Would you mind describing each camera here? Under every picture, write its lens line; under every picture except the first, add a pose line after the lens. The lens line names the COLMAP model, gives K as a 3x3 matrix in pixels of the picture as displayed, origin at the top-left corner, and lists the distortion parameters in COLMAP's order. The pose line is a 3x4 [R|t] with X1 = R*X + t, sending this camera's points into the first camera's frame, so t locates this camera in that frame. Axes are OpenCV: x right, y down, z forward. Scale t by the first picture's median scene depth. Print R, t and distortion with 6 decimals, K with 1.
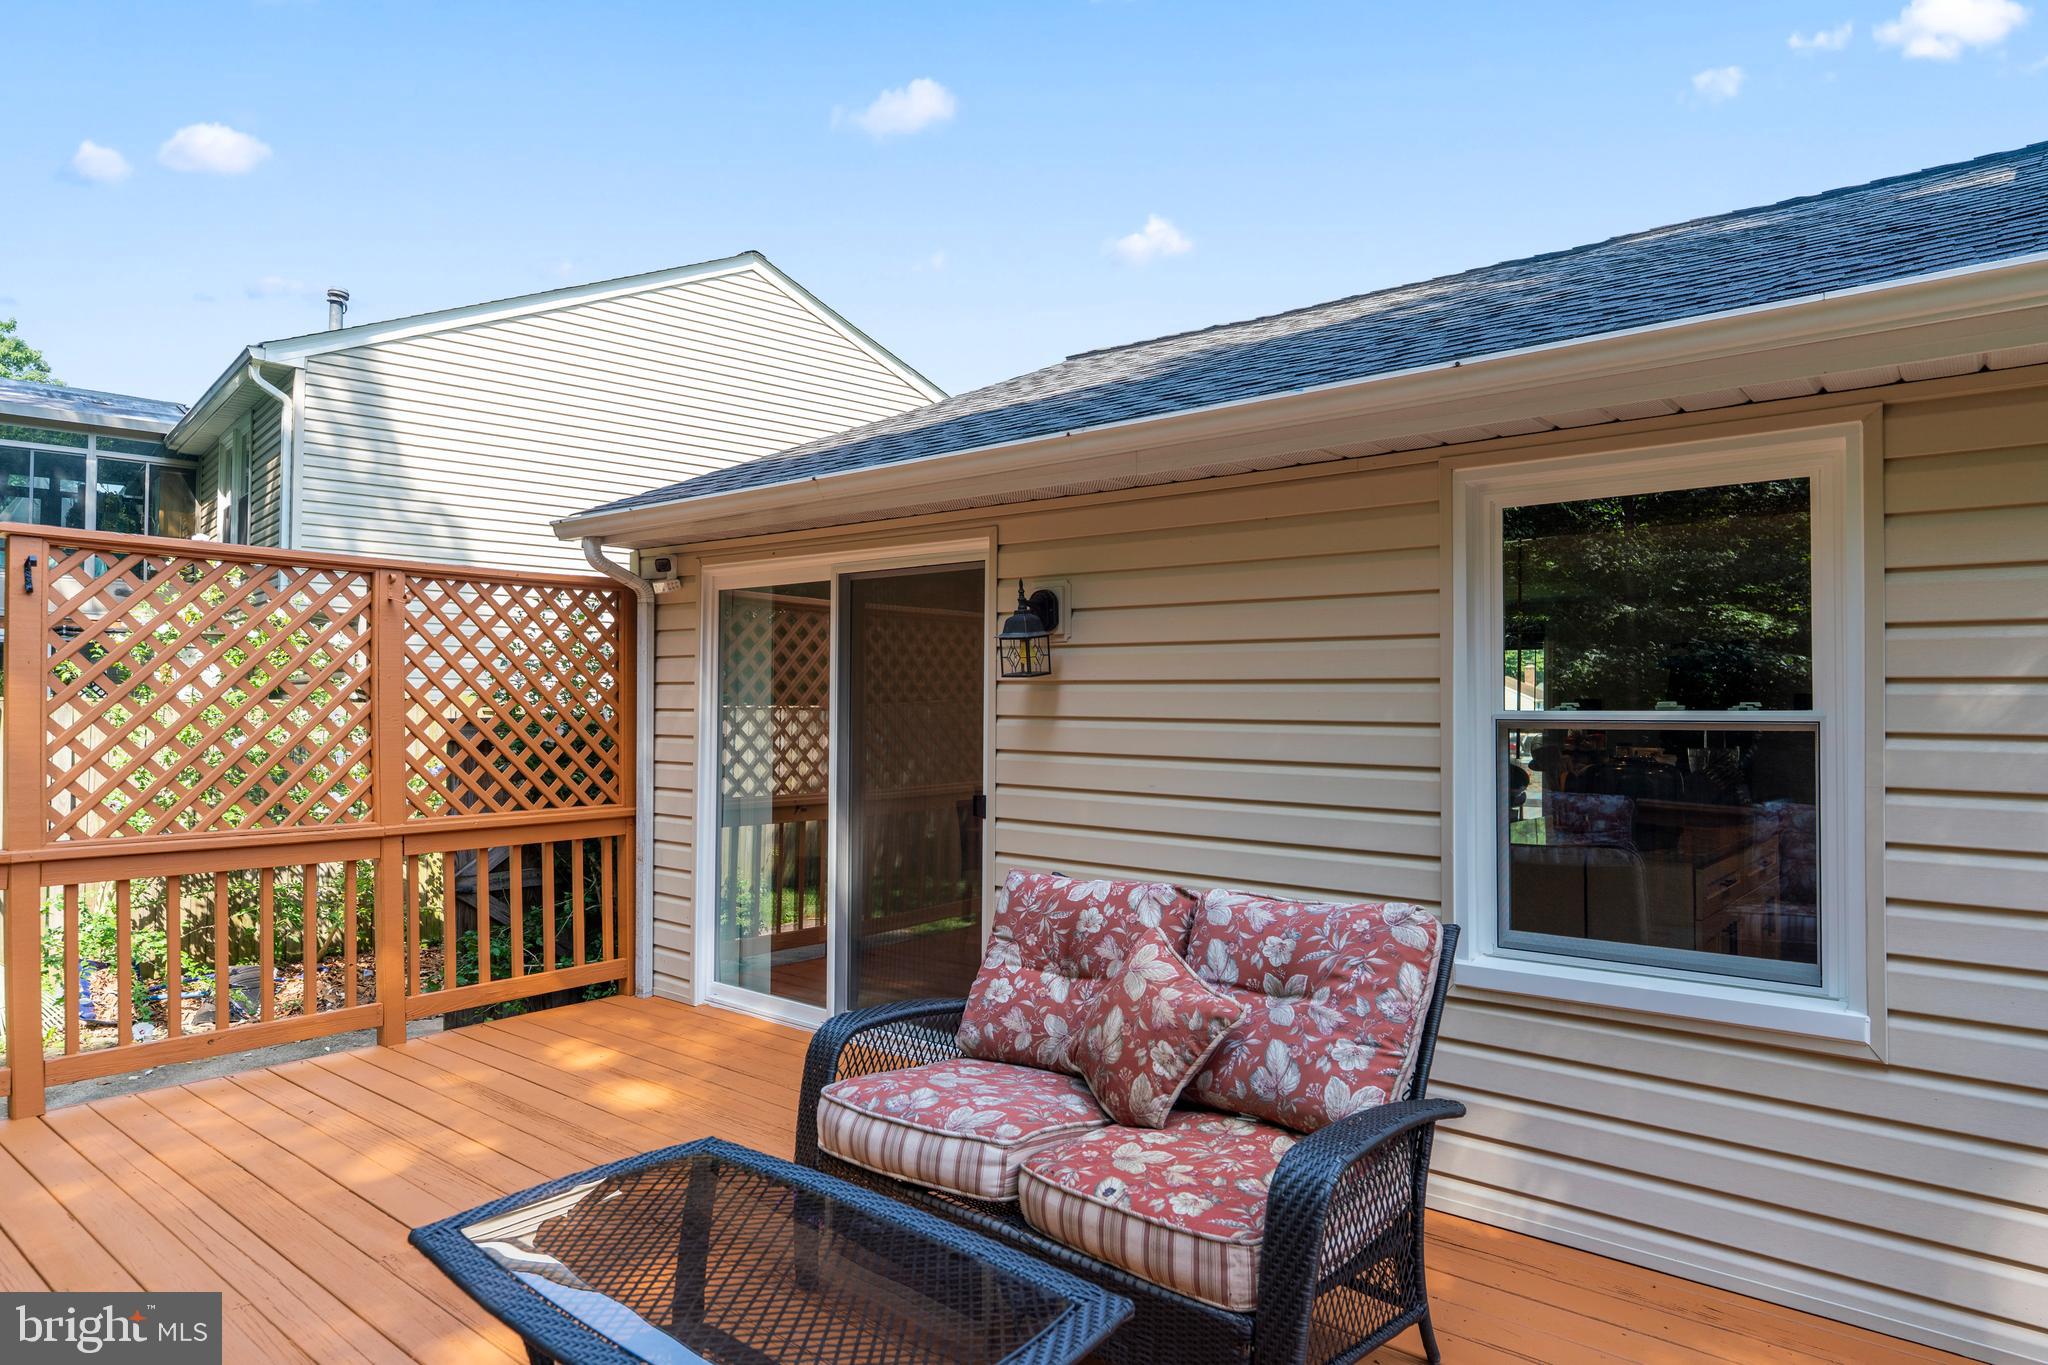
lens RADIAL K [[1233.9, 0, 1024.0], [0, 1233.9, 682.5], [0, 0, 1]] dist [0.003516, 0.000462]
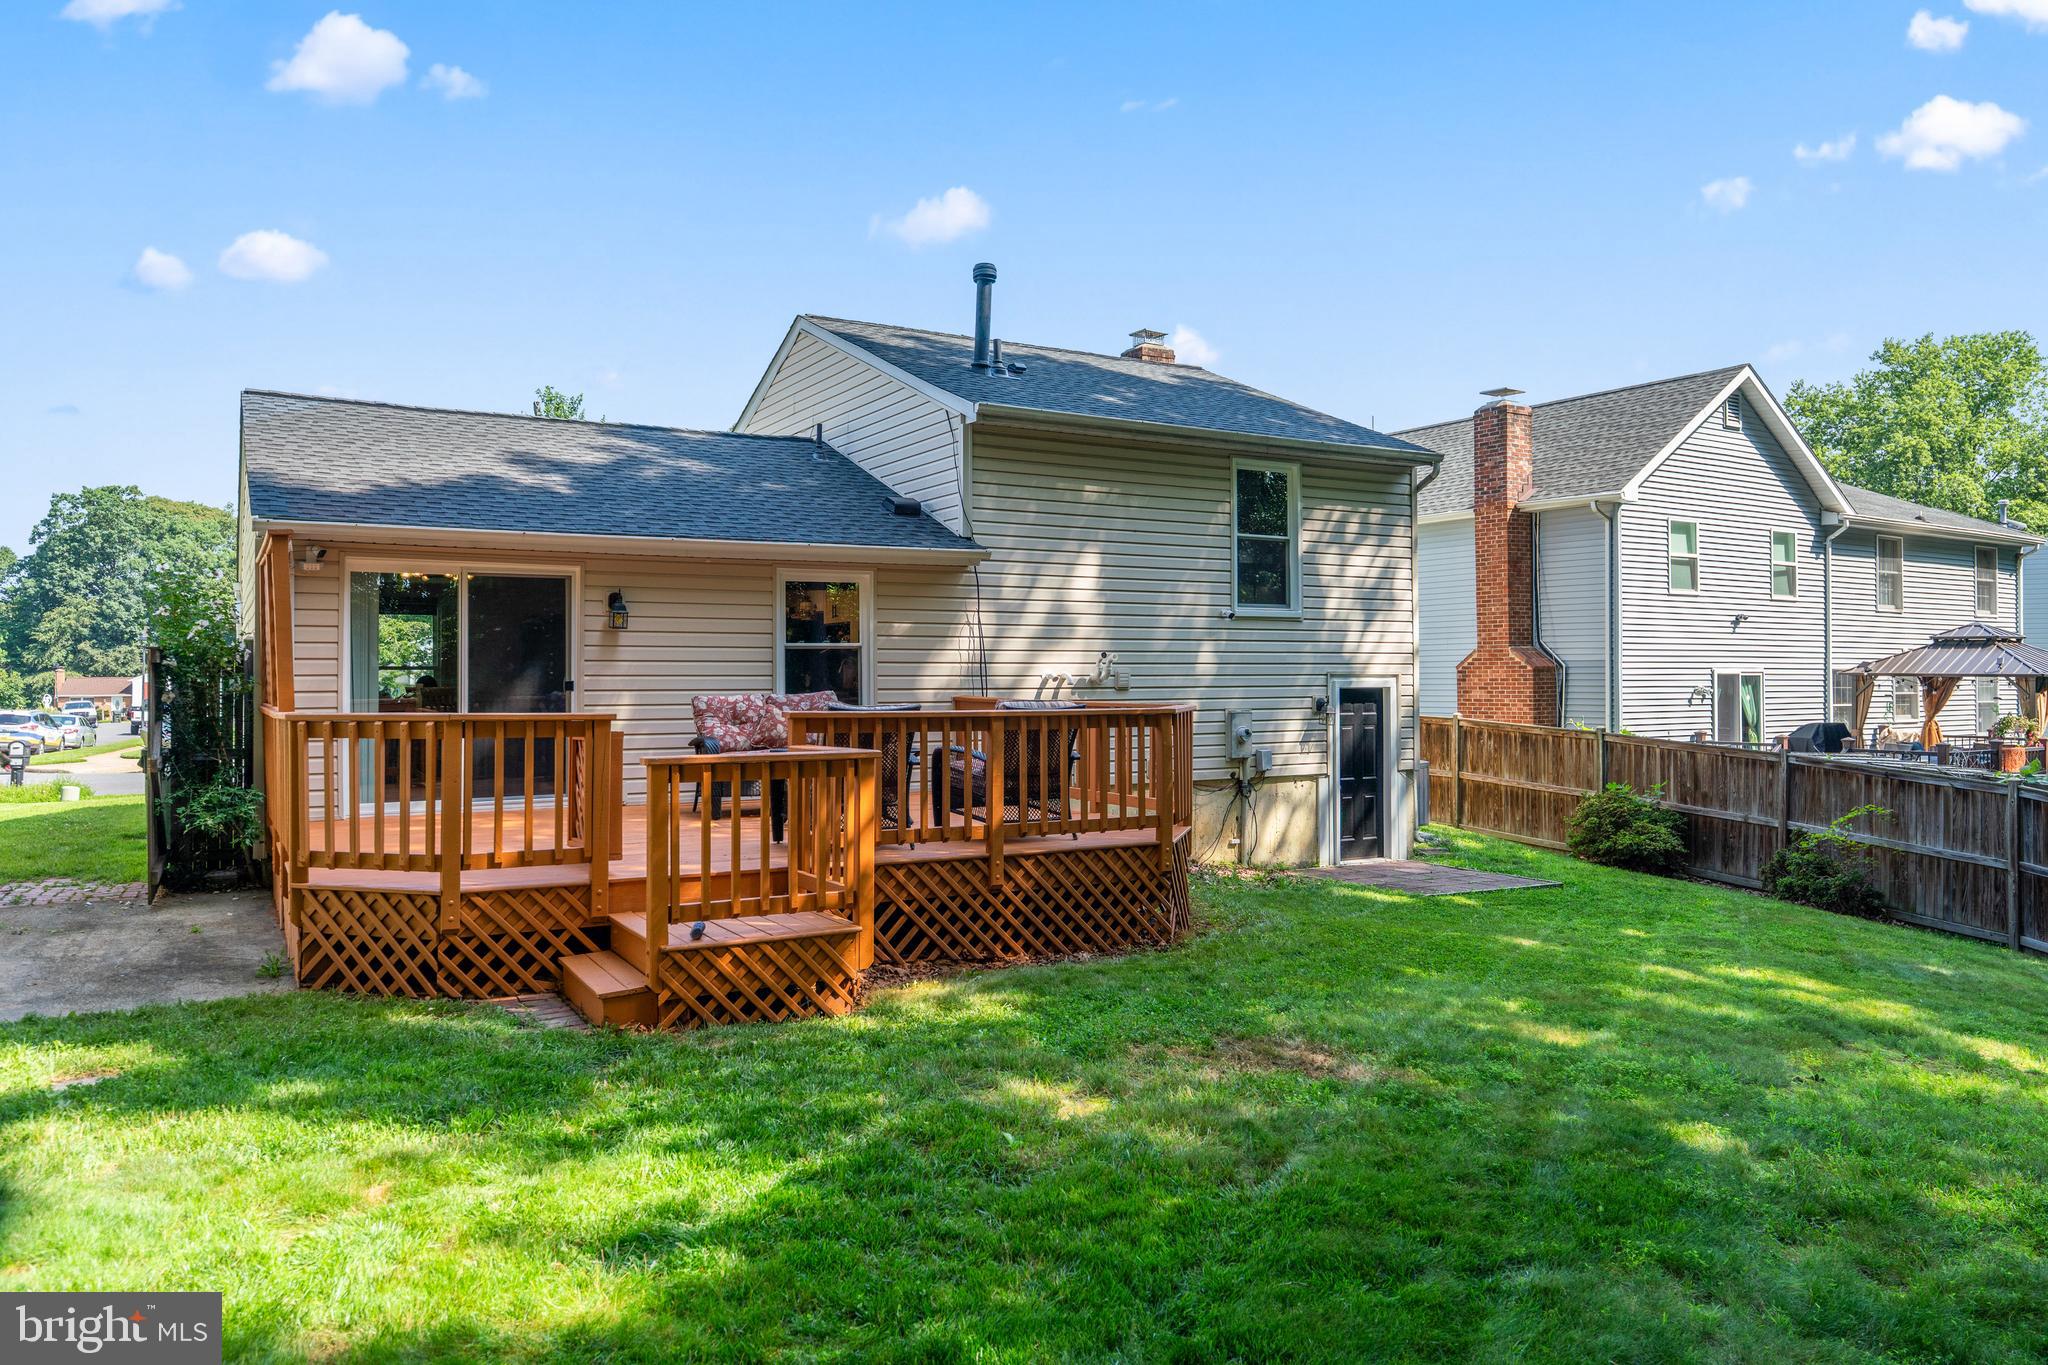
lens RADIAL K [[1449.2, 0, 1024.0], [0, 1449.2, 682.5], [0, 0, 1]] dist [0.005319, 0.000686]
pose [[0.334536, -0.015157, 0.942261, -2.243169], [-0.009234, 0.999770, 0.019361, 0.034529], [-0.942338, -0.015178, 0.334320, -0.658924]]
